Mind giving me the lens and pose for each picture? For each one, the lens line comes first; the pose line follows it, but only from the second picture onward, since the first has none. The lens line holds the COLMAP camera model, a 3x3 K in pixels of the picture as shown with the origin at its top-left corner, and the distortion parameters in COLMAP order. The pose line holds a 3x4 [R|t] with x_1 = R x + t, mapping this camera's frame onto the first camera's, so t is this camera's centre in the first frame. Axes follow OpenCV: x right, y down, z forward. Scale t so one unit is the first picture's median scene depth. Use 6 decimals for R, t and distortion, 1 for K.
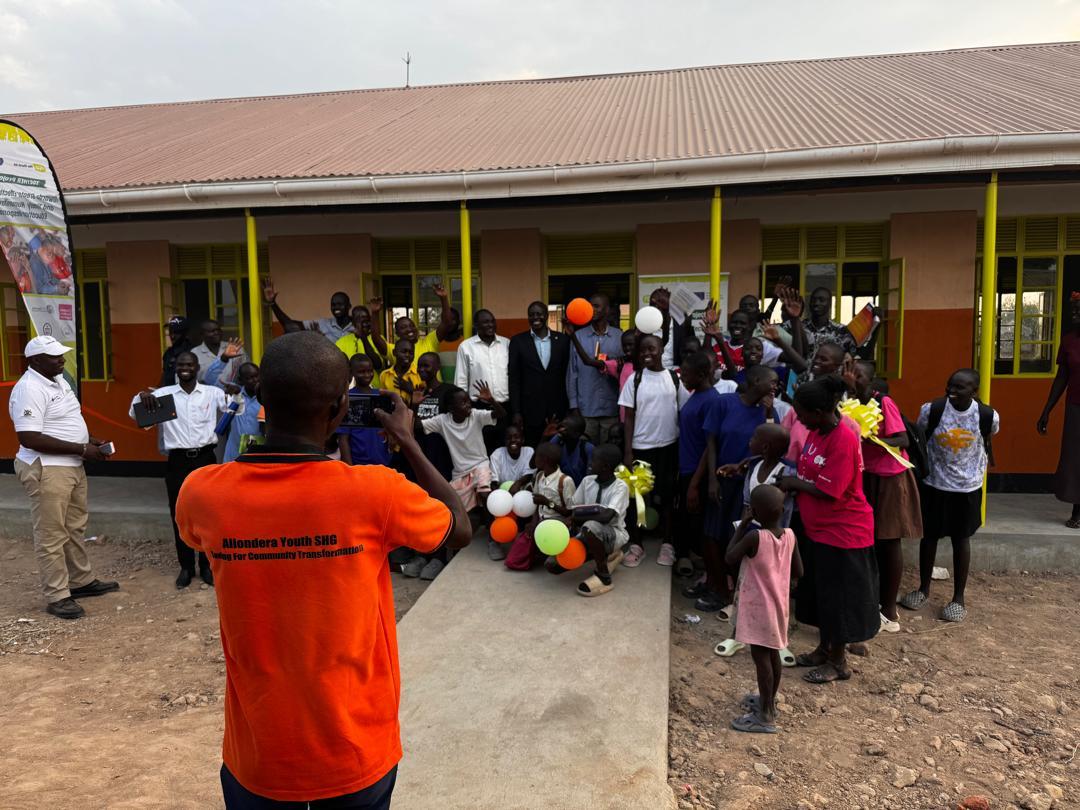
lens RADIAL K [[765.5, 0, 559.5], [0, 765.5, 412.7], [0, 0, 1]] dist [0.025887, -0.032208]
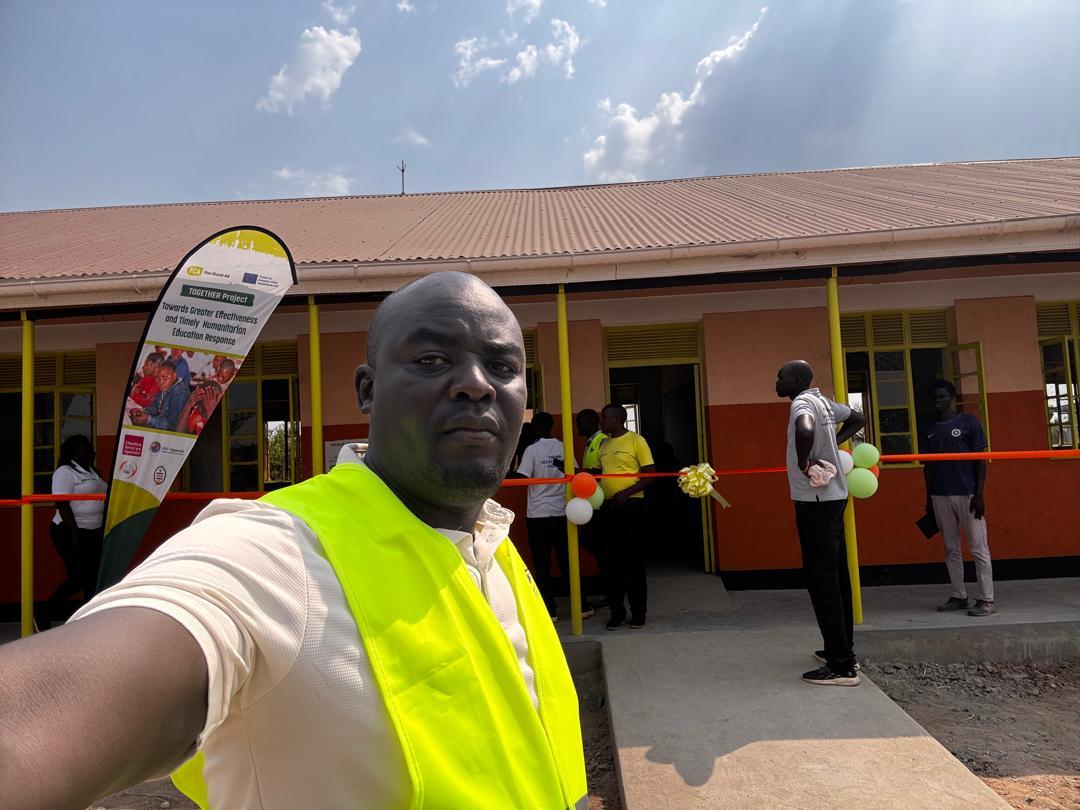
lens RADIAL K [[765.5, 0, 549.6], [0, 765.5, 403.7], [0, 0, 1]] dist [0.025887, -0.032208]
pose [[0.990050, -0.027365, 0.138032, -0.264001], [0.049537, 0.985897, -0.159855, 0.010424], [-0.131711, 0.165102, 0.977442, 0.125579]]
